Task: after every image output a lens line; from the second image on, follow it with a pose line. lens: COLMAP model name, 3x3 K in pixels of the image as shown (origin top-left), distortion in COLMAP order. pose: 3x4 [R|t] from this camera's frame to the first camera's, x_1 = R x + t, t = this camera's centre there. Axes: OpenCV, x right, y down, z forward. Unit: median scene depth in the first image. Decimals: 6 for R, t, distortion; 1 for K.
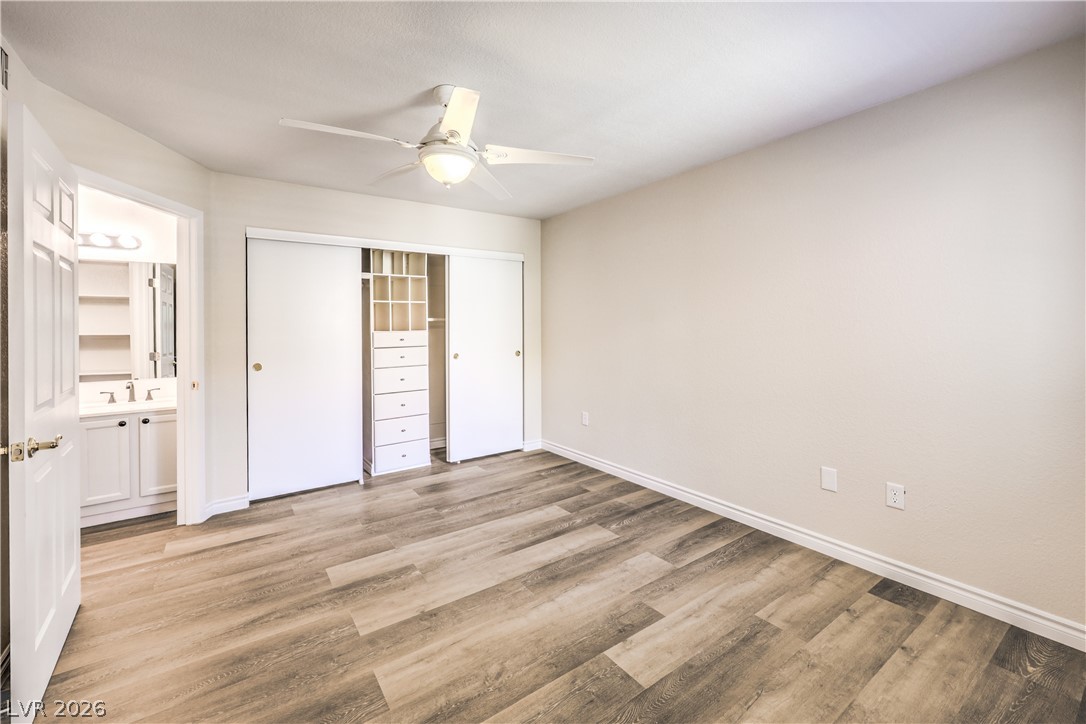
lens RADIAL K [[469.1, 0, 544.0], [0, 469.1, 330.8], [0, 0, 1]] dist [0.000130, -0.000008]
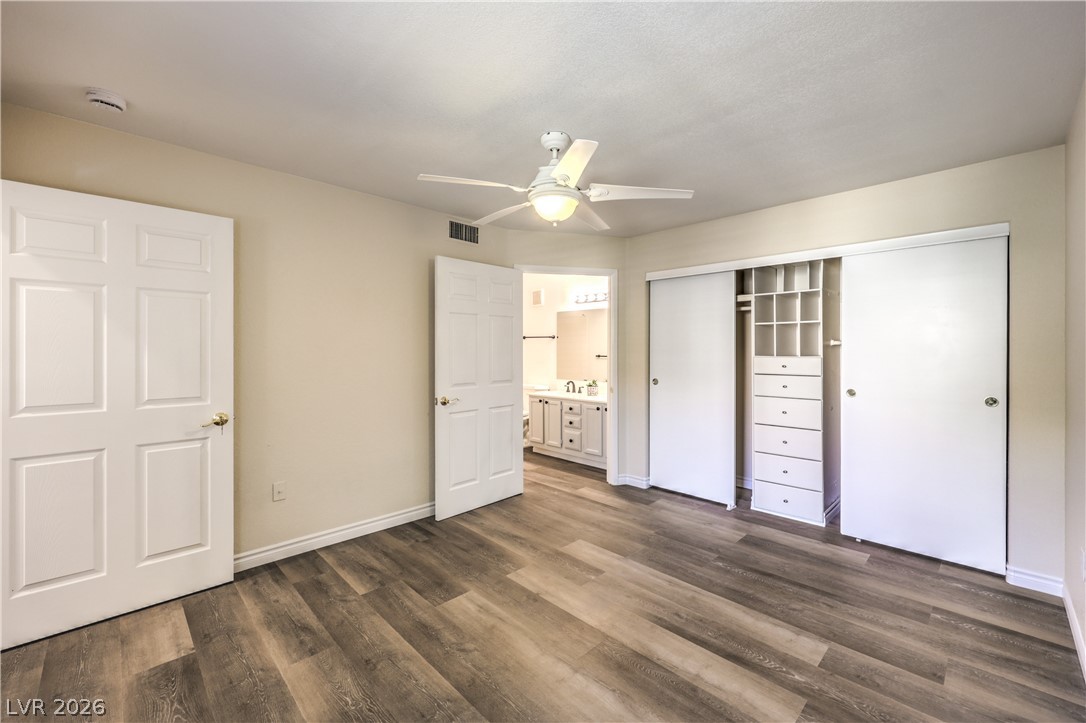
lens RADIAL K [[435.0, 0, 537.6], [0, 435.0, 349.5], [0, 0, 1]] dist [-0.000031, -0.000105]
pose [[0.151592, 0.010705, -0.988385, 0.520692], [-0.014240, 0.999861, 0.008646, -0.015822], [0.988341, 0.012764, 0.151724, 0.526622]]
